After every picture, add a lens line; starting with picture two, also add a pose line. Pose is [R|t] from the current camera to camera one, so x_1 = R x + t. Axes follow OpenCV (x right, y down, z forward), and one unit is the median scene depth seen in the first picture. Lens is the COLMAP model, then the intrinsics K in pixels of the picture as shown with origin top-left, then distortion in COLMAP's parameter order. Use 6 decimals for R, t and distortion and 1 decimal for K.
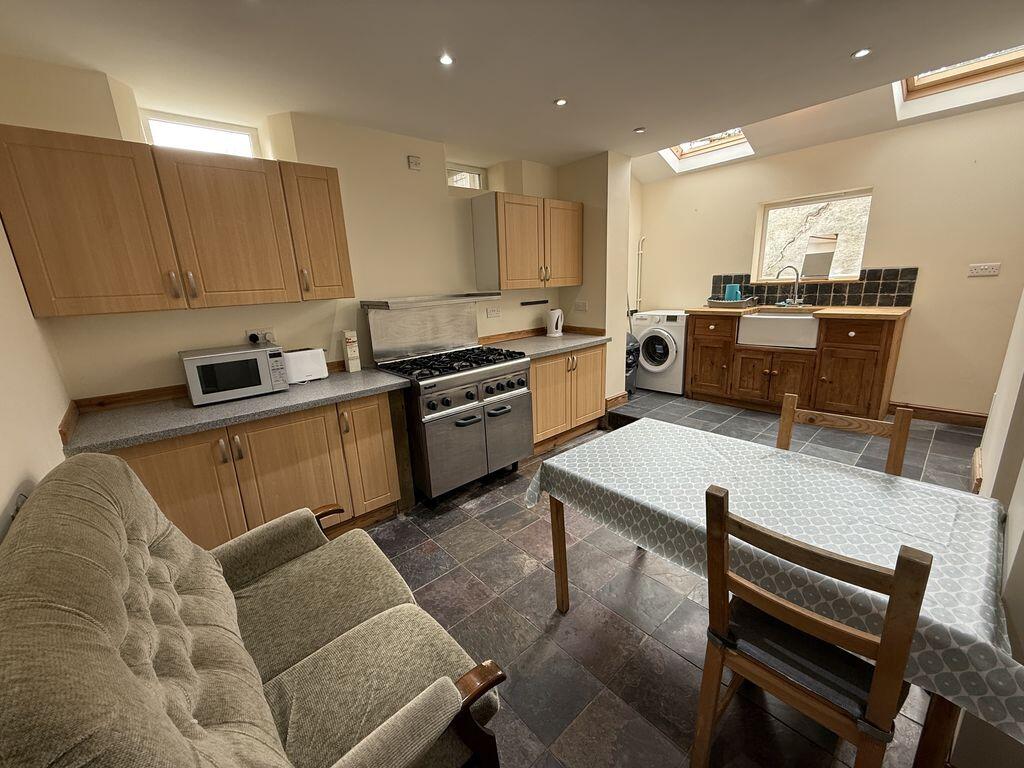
lens RADIAL K [[408.7, 0, 511.2], [0, 408.7, 382.8], [0, 0, 1]] dist [-0.001590, -0.000047]
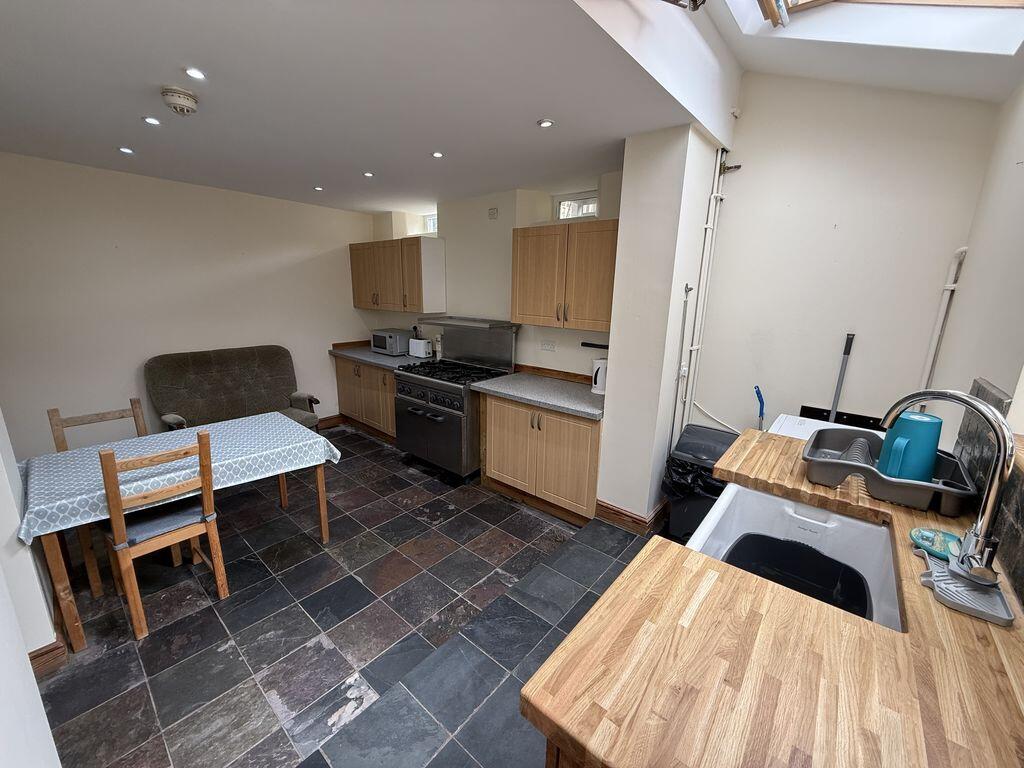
lens RADIAL K [[408.7, 0, 511.4], [0, 408.7, 384.4], [0, 0, 1]] dist [-0.001590, -0.000047]
pose [[0.134076, 0.273351, -0.952524, 1.177762], [-0.267742, 0.935448, 0.230764, -0.379355], [0.954116, 0.224091, 0.198609, 0.989241]]
